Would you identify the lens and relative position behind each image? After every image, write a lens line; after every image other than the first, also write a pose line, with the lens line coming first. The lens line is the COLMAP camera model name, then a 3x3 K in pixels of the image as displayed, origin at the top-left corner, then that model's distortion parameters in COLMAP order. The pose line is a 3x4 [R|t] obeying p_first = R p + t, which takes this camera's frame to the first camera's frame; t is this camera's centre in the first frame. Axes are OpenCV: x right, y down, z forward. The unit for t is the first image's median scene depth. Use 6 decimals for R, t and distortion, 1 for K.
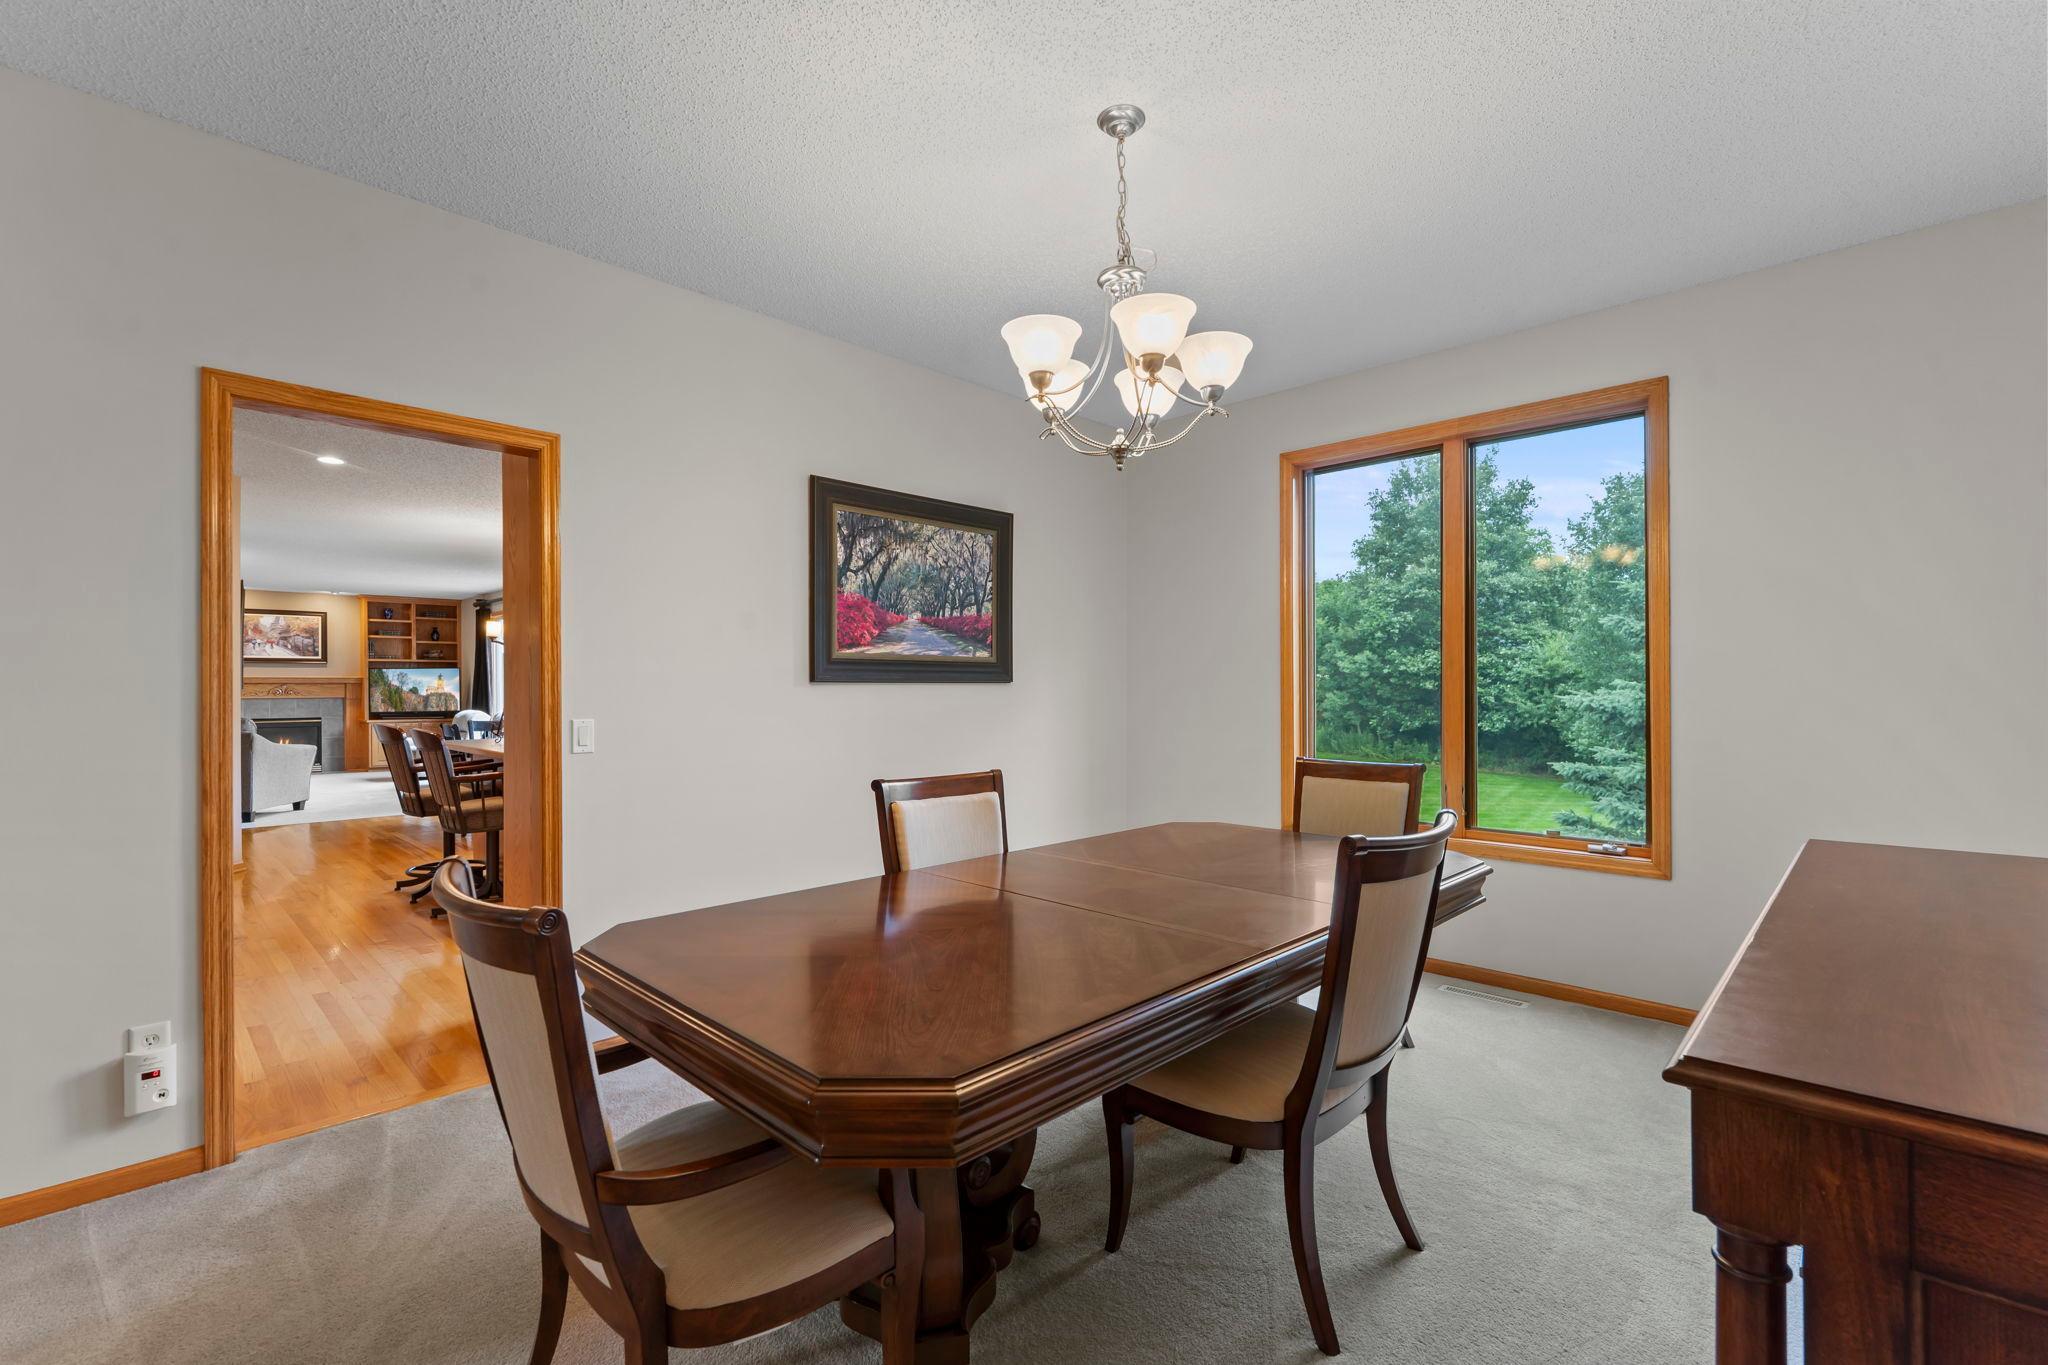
lens RADIAL K [[893.7, 0, 1016.7], [0, 893.7, 687.8], [0, 0, 1]] dist [0.001130, -0.000328]
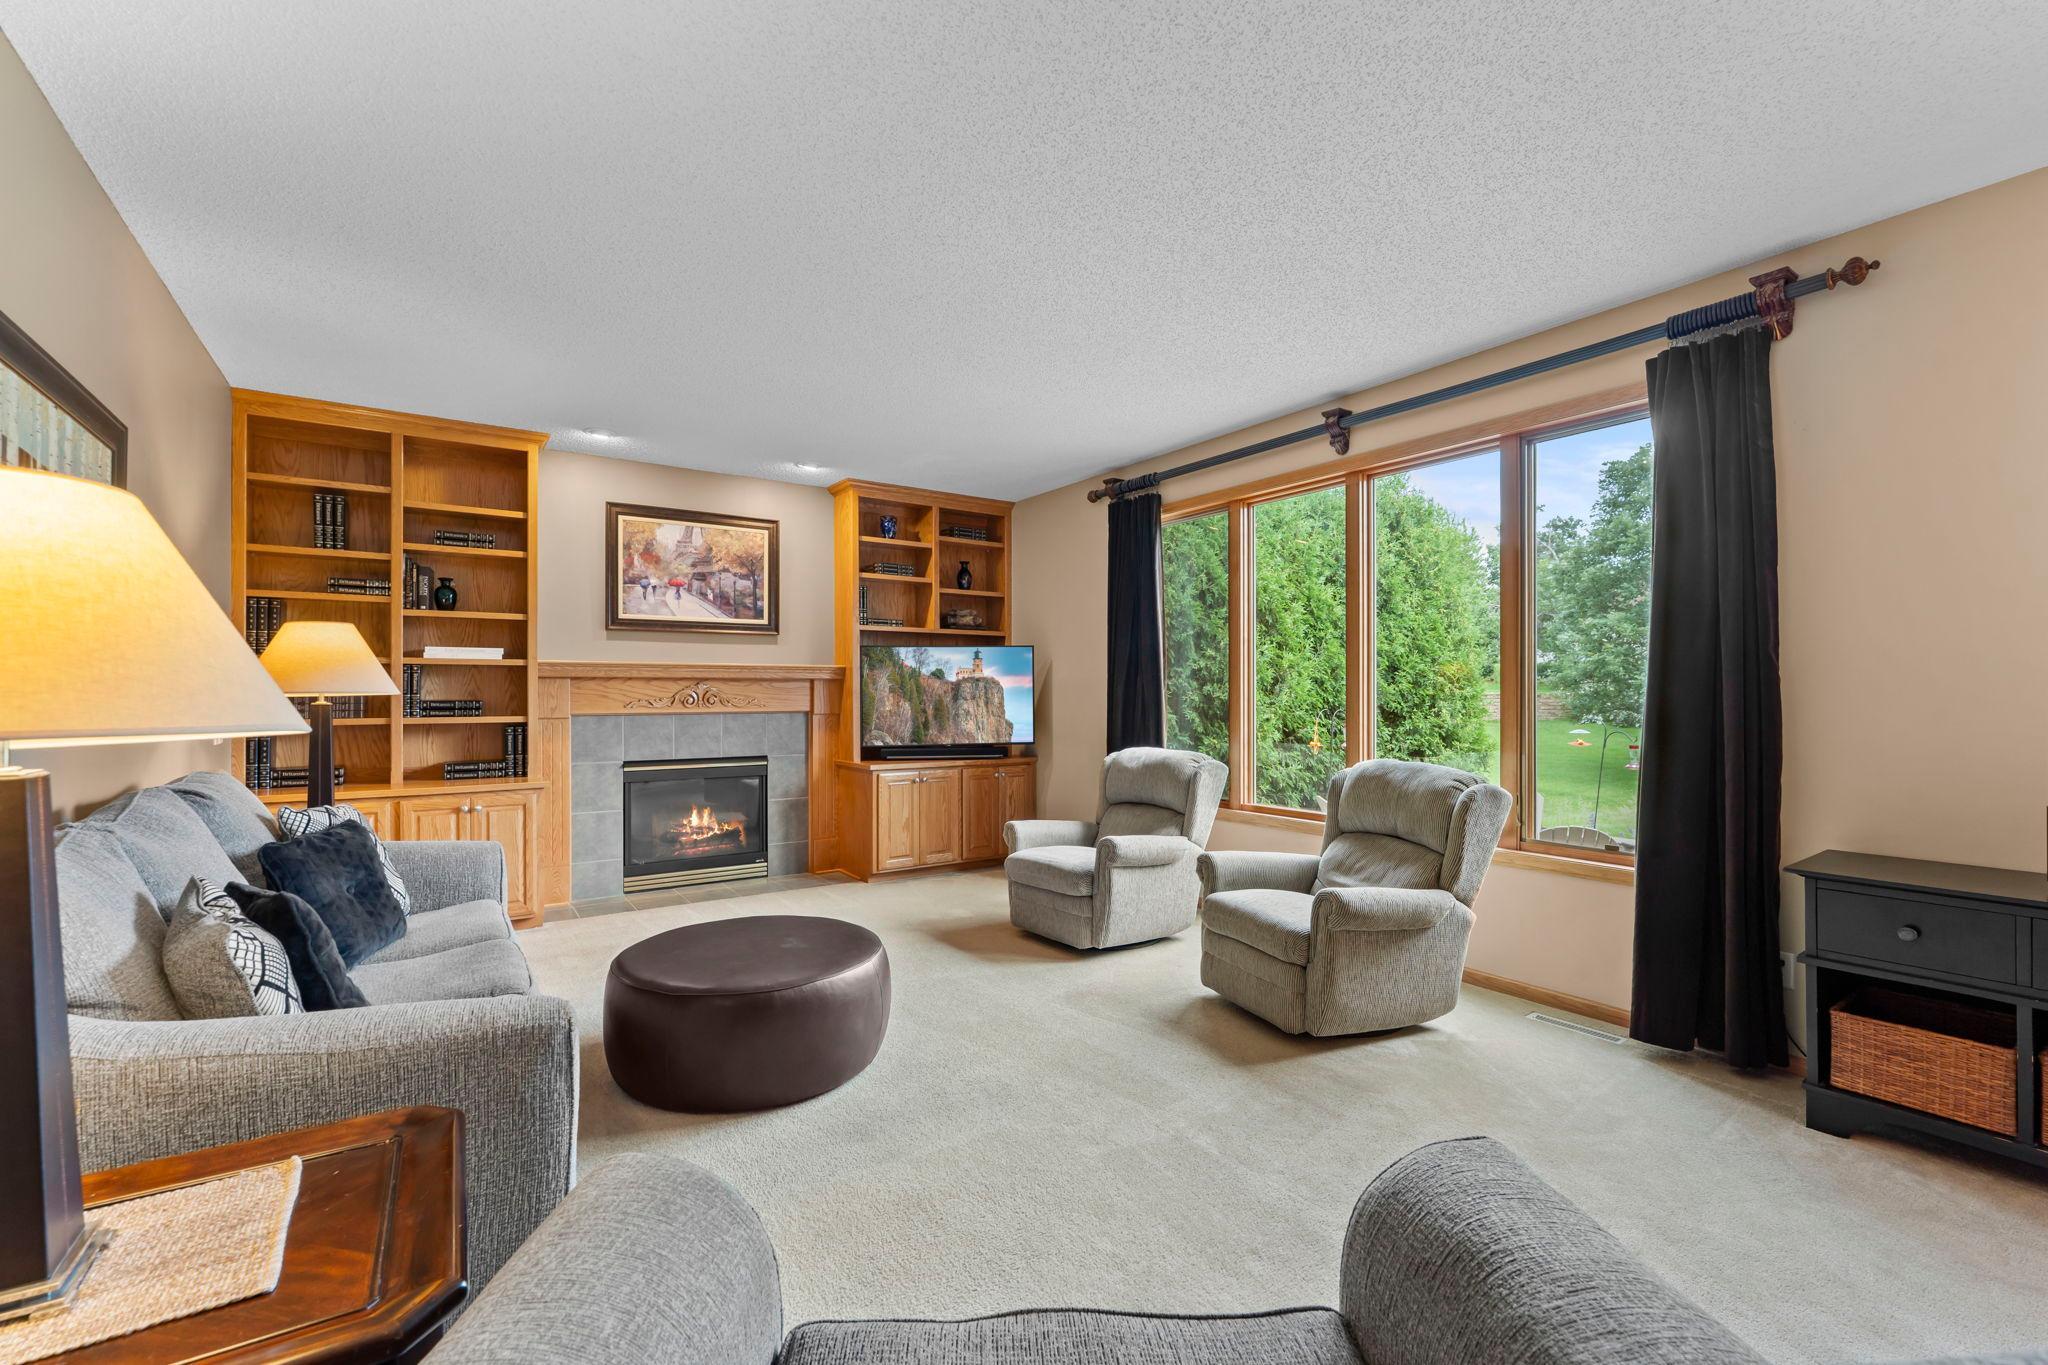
lens RADIAL K [[893.7, 0, 1033.8], [0, 893.7, 694.6], [0, 0, 1]] dist [0.001130, -0.000328]
pose [[0.981901, 0.003410, -0.189364, -0.550595], [-0.003359, 0.999994, 0.000586, 0.001826], [0.189365, 0.000060, 0.981907, 0.573885]]
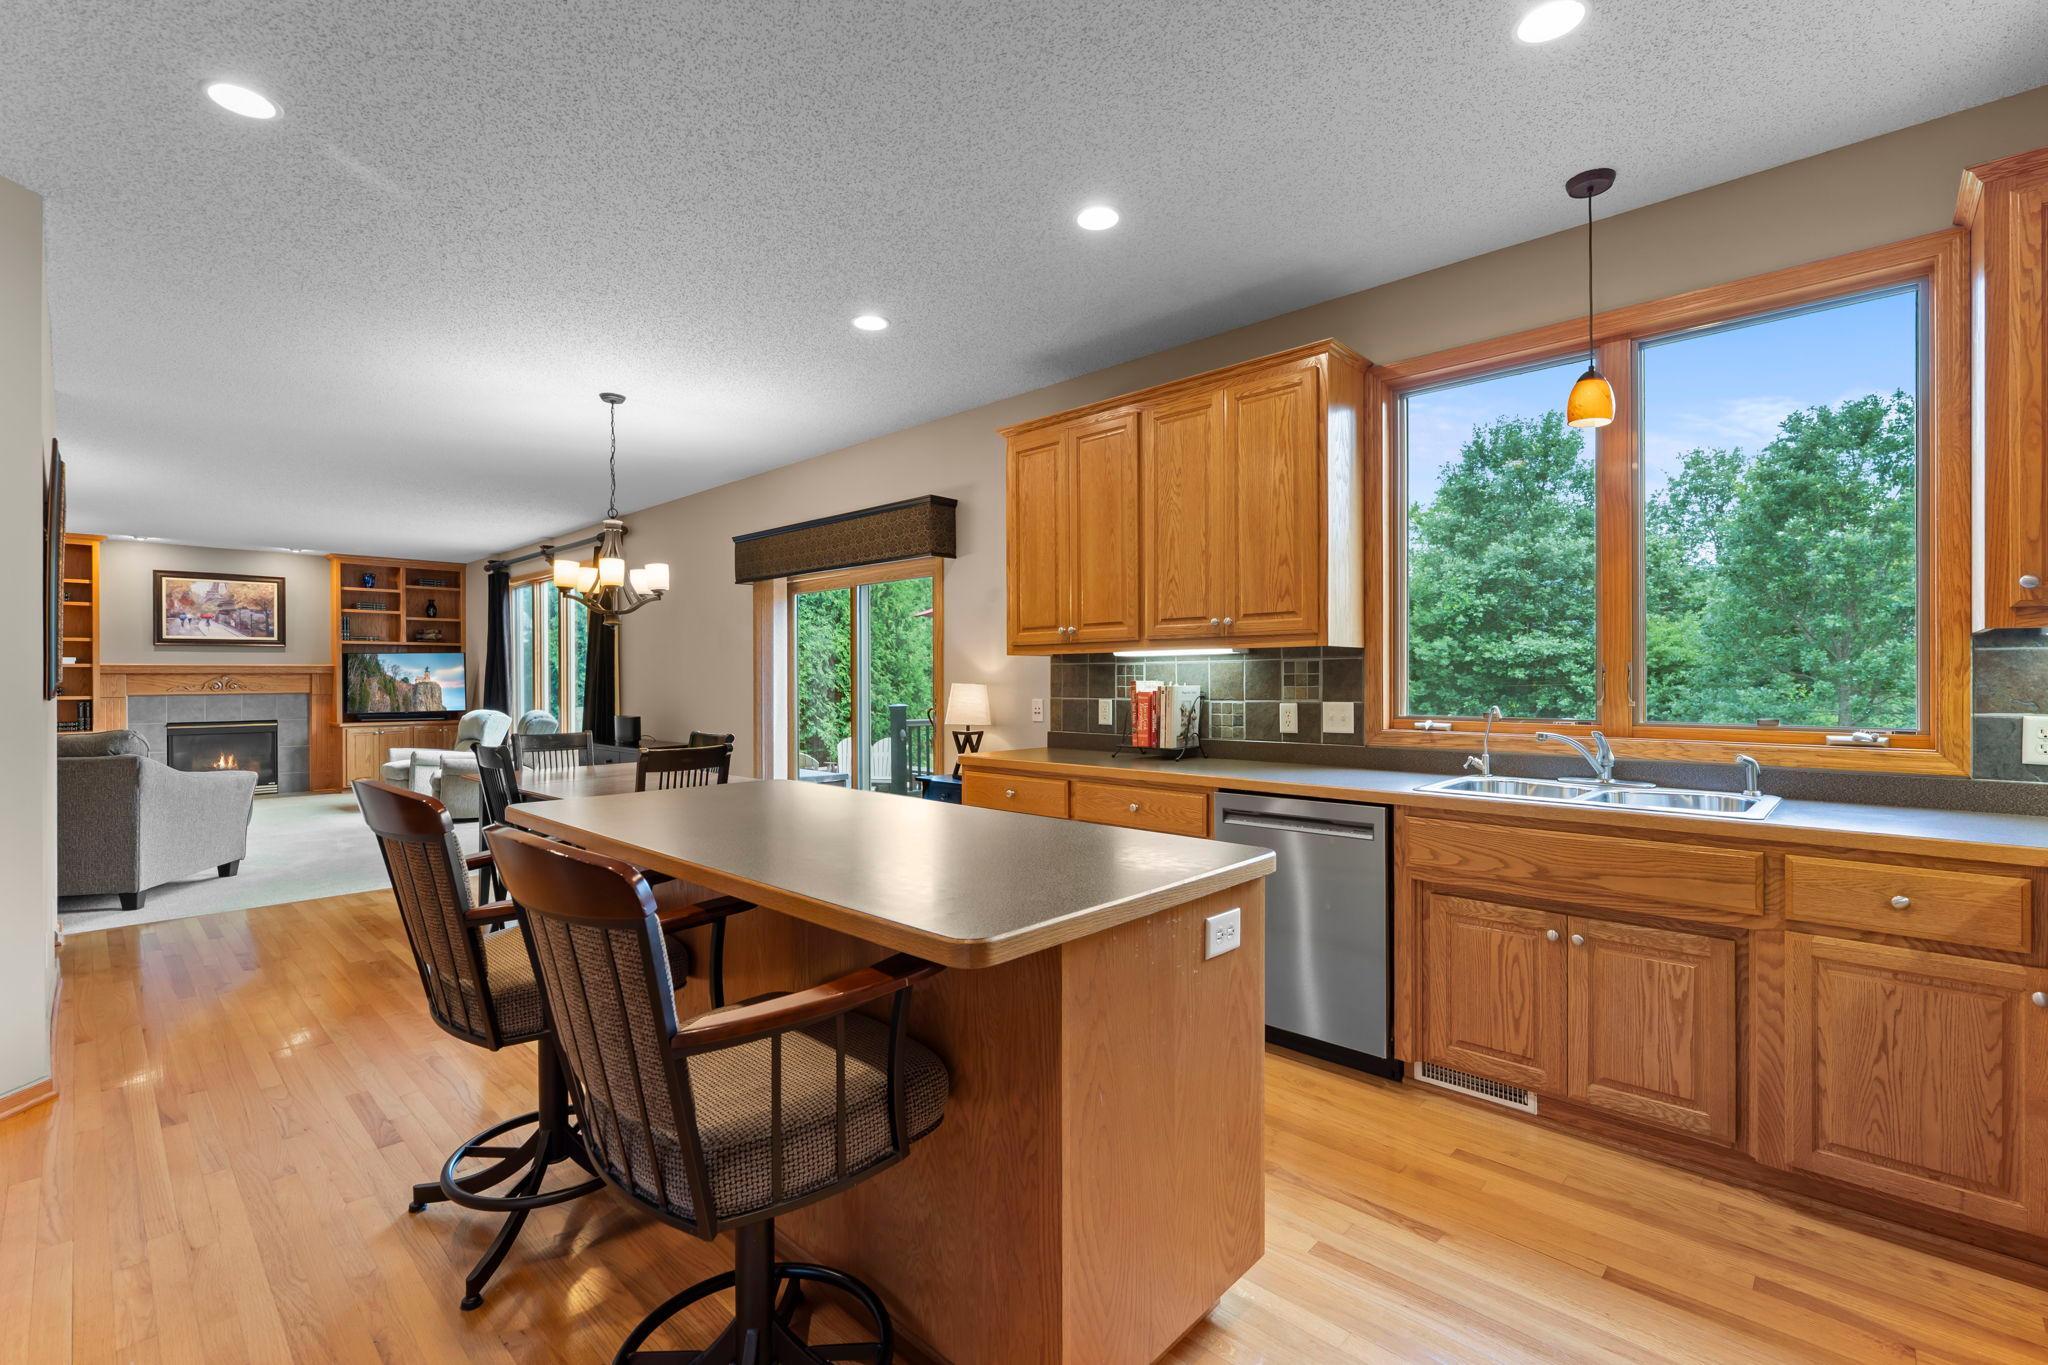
lens RADIAL K [[893.7, 0, 1015.8], [0, 893.7, 675.3], [0, 0, 1]] dist [0.001130, -0.000328]
pose [[0.999835, -0.001959, 0.018034, -0.176586], [0.002006, 0.999995, -0.002622, -0.000440], [-0.018029, 0.002658, 0.999834, 0.244264]]
